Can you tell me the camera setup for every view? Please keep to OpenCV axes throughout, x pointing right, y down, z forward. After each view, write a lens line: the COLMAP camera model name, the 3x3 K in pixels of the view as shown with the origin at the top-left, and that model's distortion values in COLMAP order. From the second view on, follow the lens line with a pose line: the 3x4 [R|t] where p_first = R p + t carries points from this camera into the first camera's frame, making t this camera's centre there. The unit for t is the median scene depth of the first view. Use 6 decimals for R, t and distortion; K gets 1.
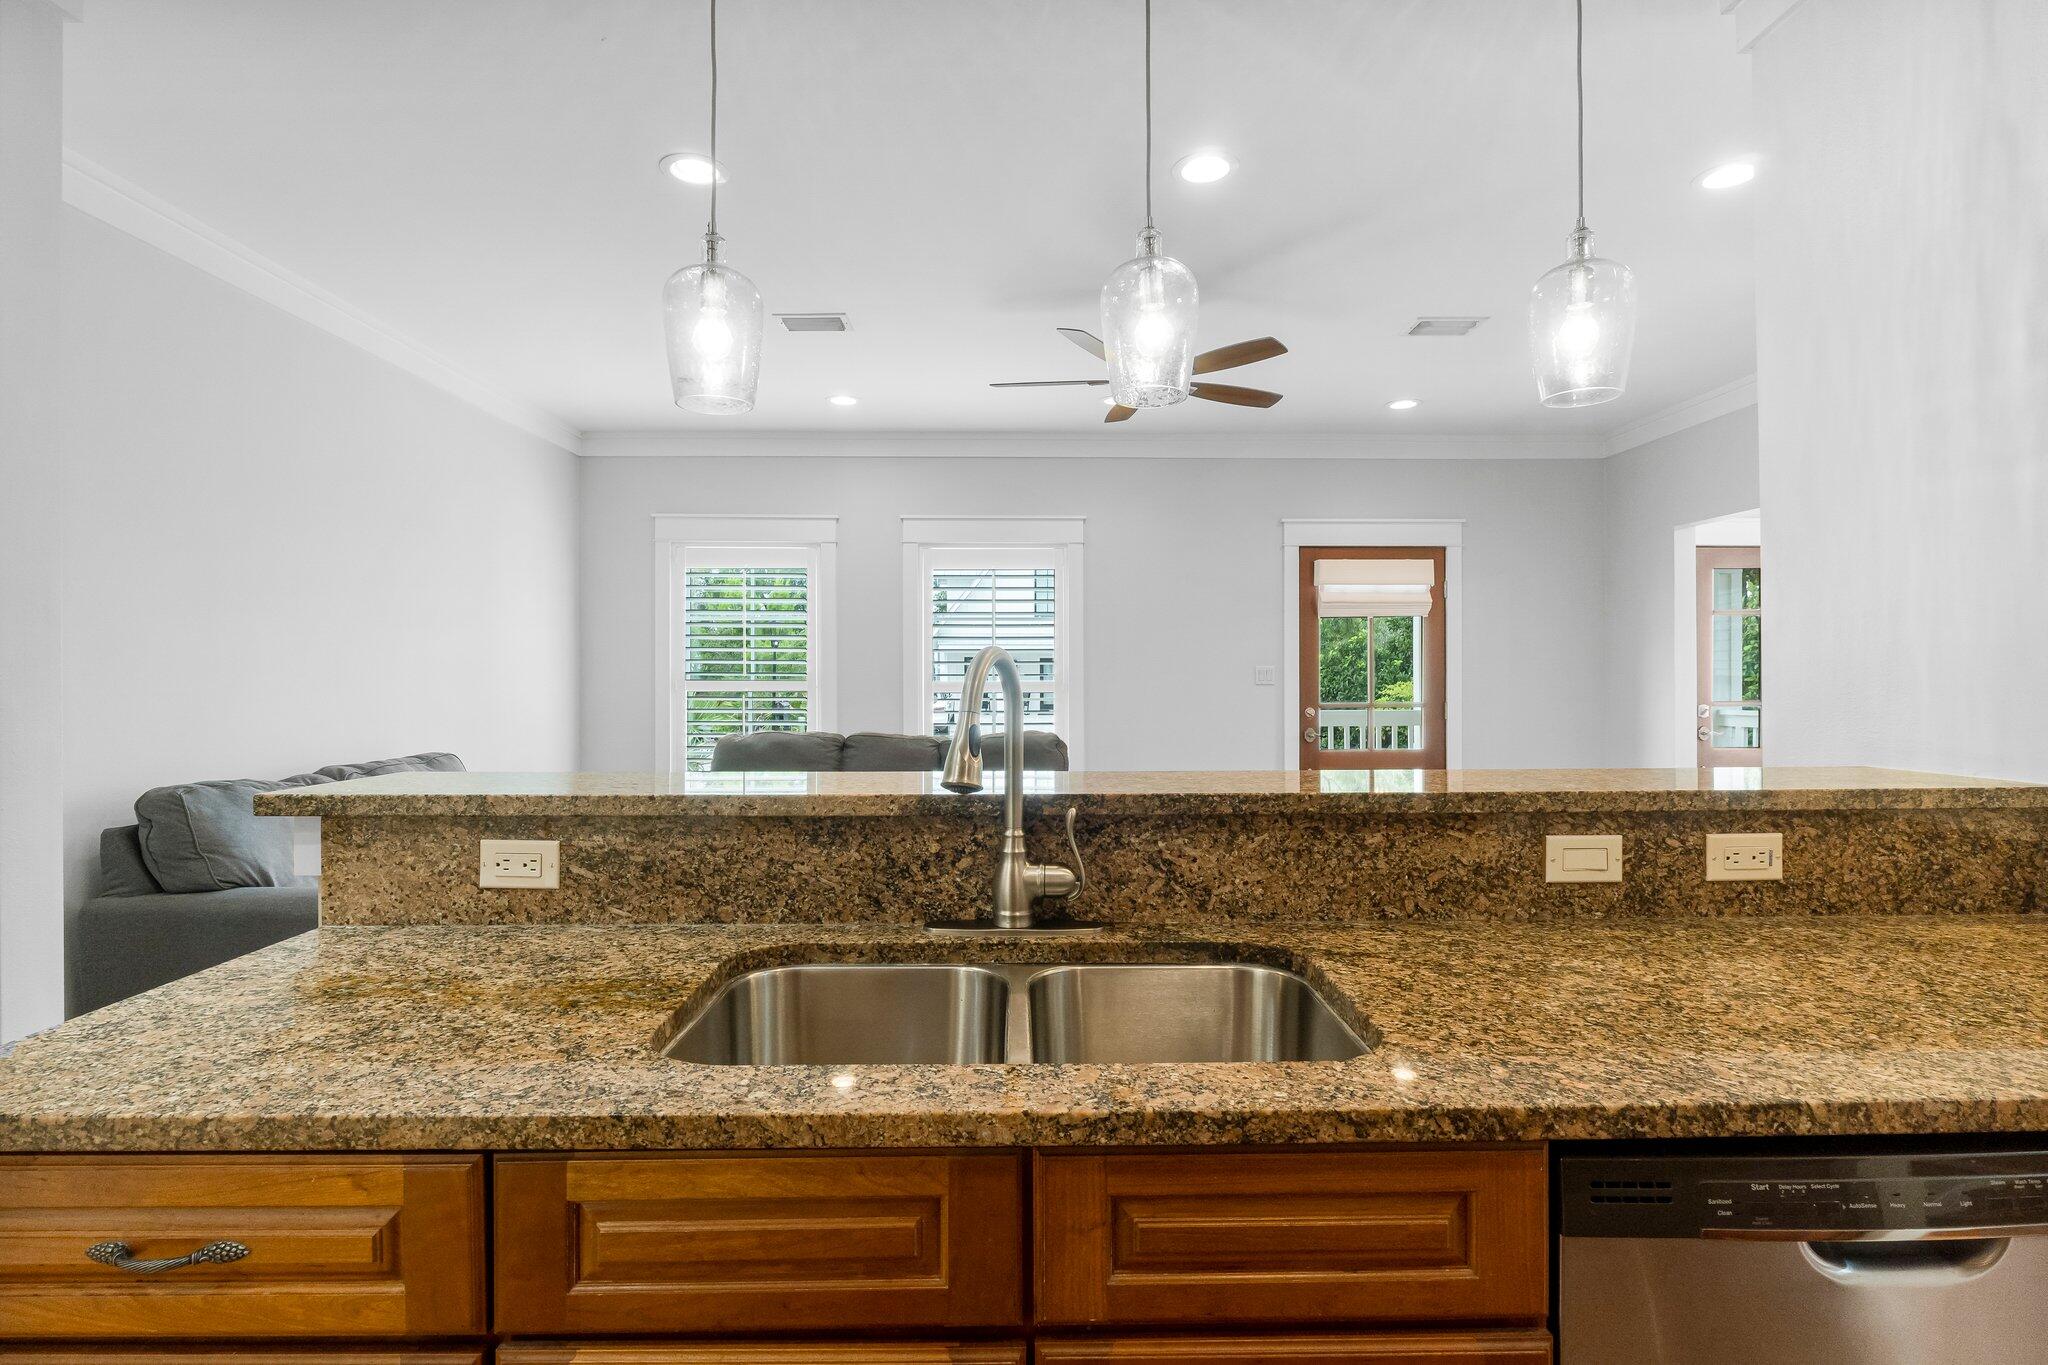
lens RADIAL K [[972.7, 0, 1030.1], [0, 972.7, 668.0], [0, 0, 1]] dist [-0.011576, 0.001654]
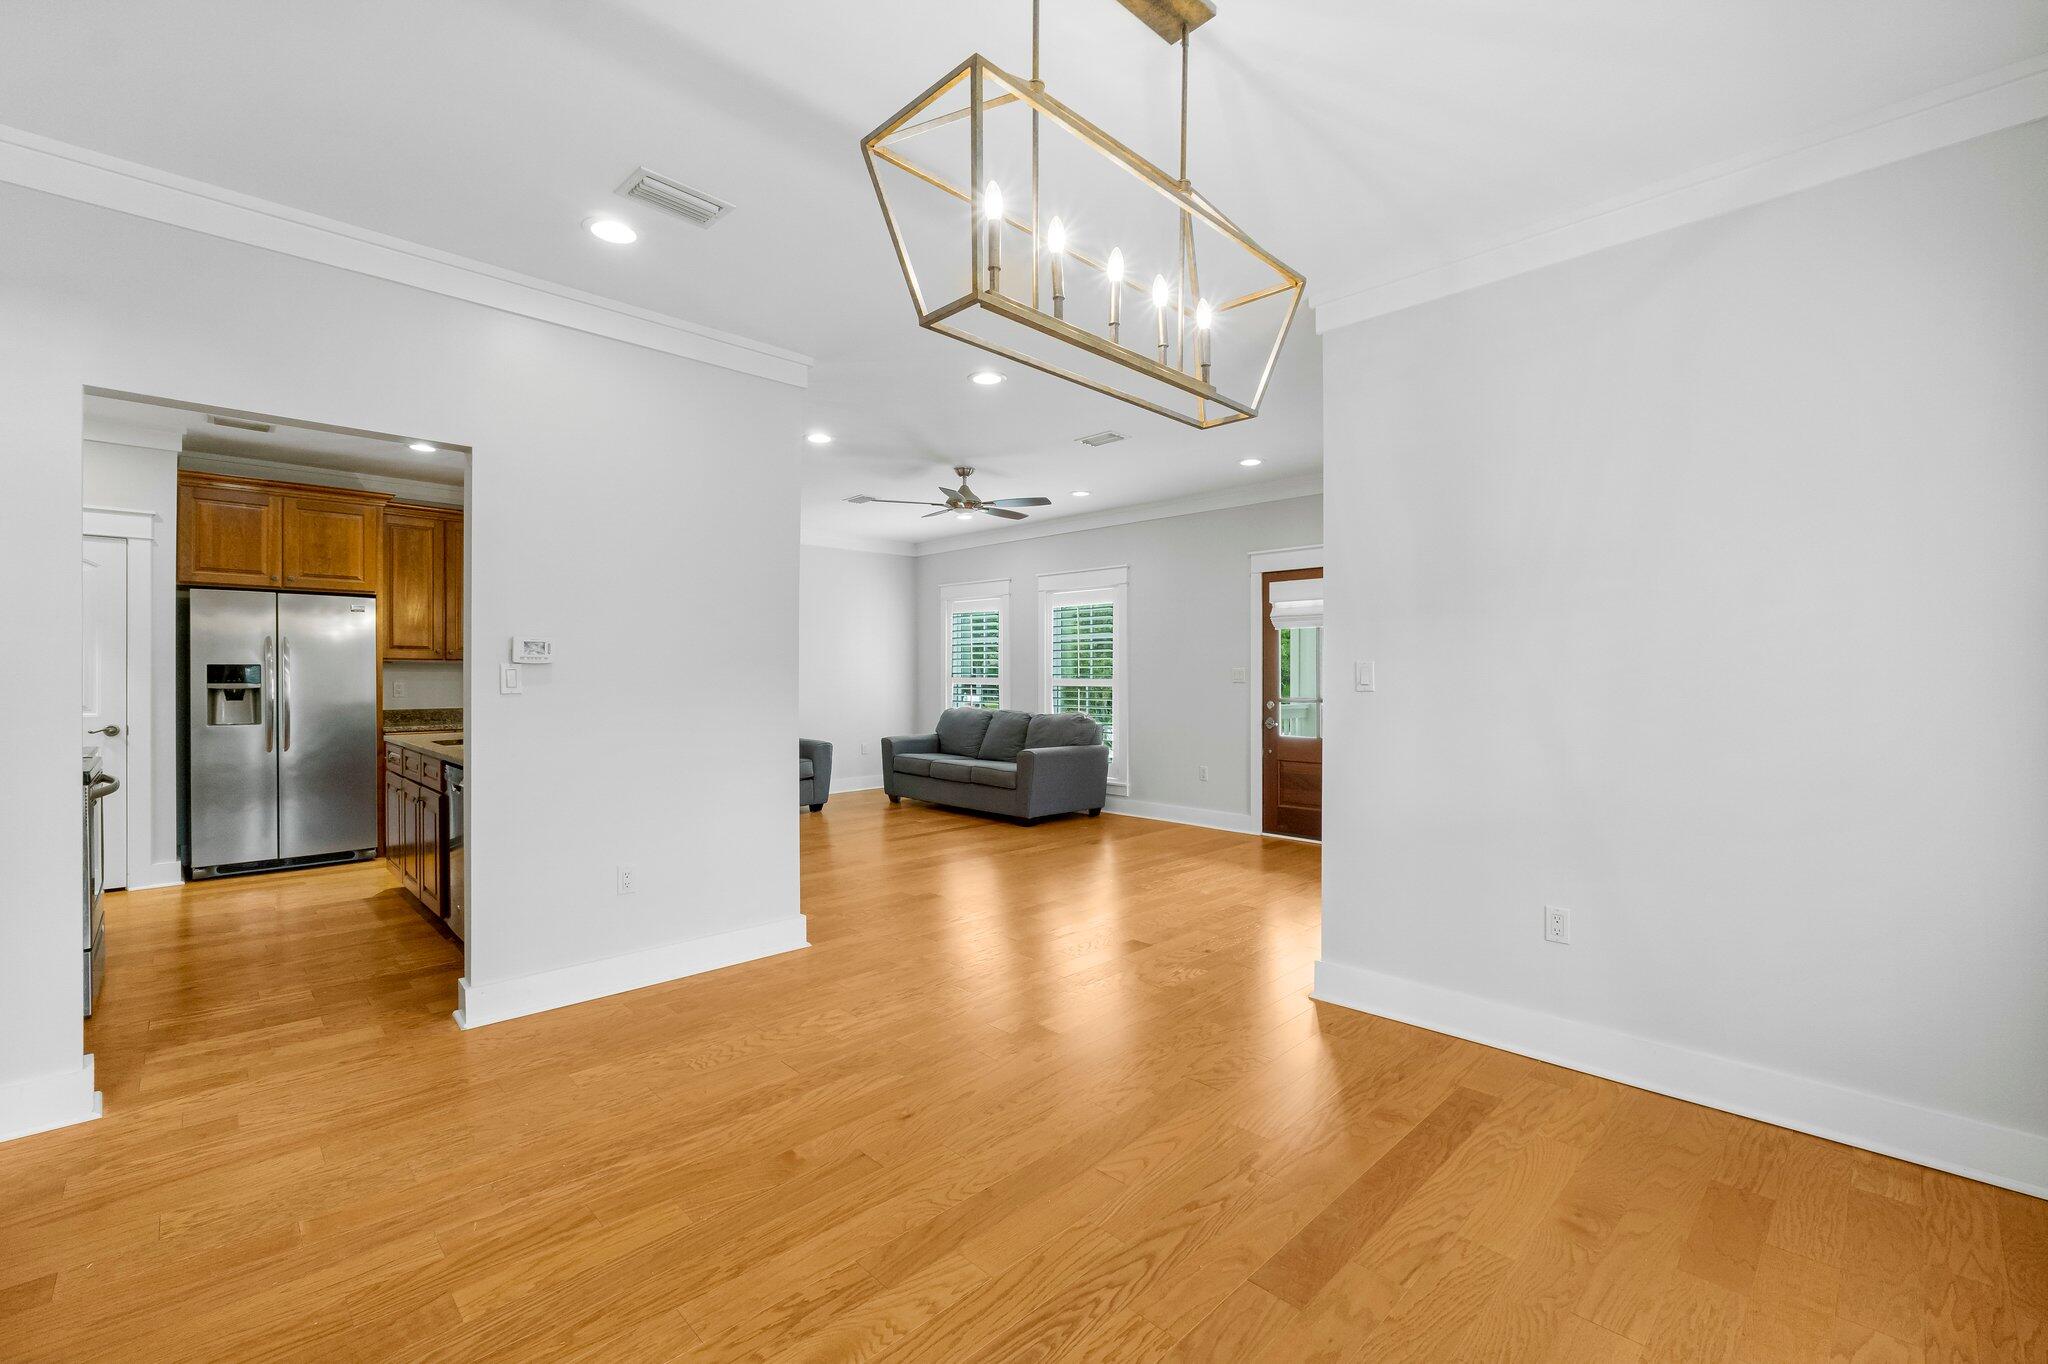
lens RADIAL K [[865.8, 0, 1021.2], [0, 865.8, 680.5], [0, 0, 1]] dist [-0.008093, -0.000809]
pose [[0.685975, 0.008670, -0.727573, 3.754086], [0.002229, 0.999899, 0.014017, -0.011461], [0.727622, -0.011237, 0.685887, 0.013650]]
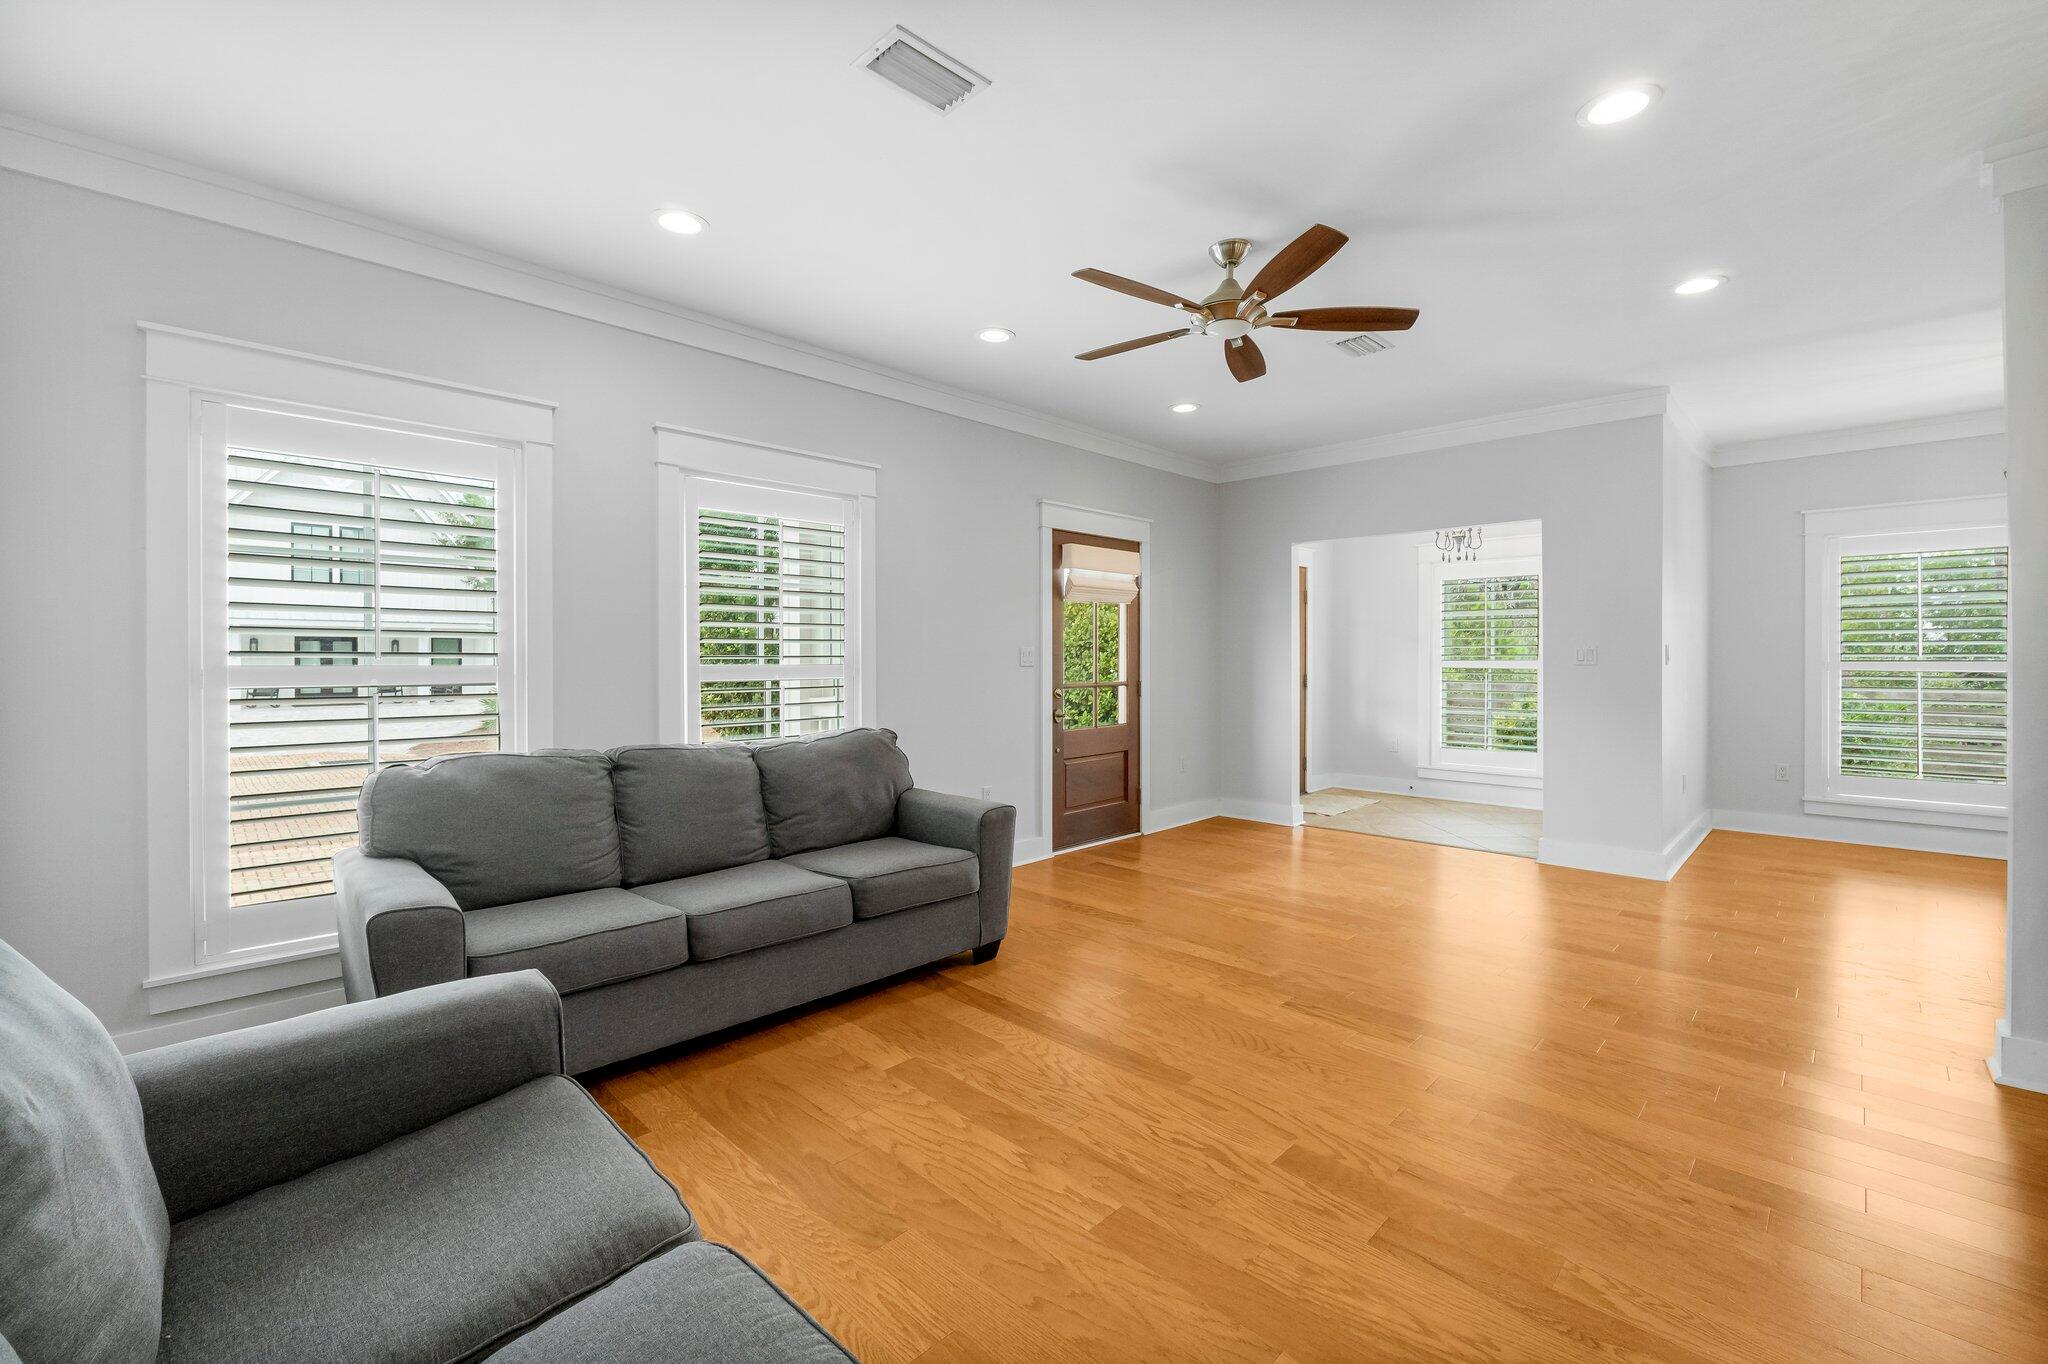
lens RADIAL K [[865.8, 0, 1039.3], [0, 865.8, 658.3], [0, 0, 1]] dist [-0.008093, -0.000809]
pose [[0.706076, -0.001876, 0.708133, -1.571692], [-0.003699, 0.999973, 0.006337, 0.015130], [-0.708126, -0.007093, 0.706050, 1.602295]]
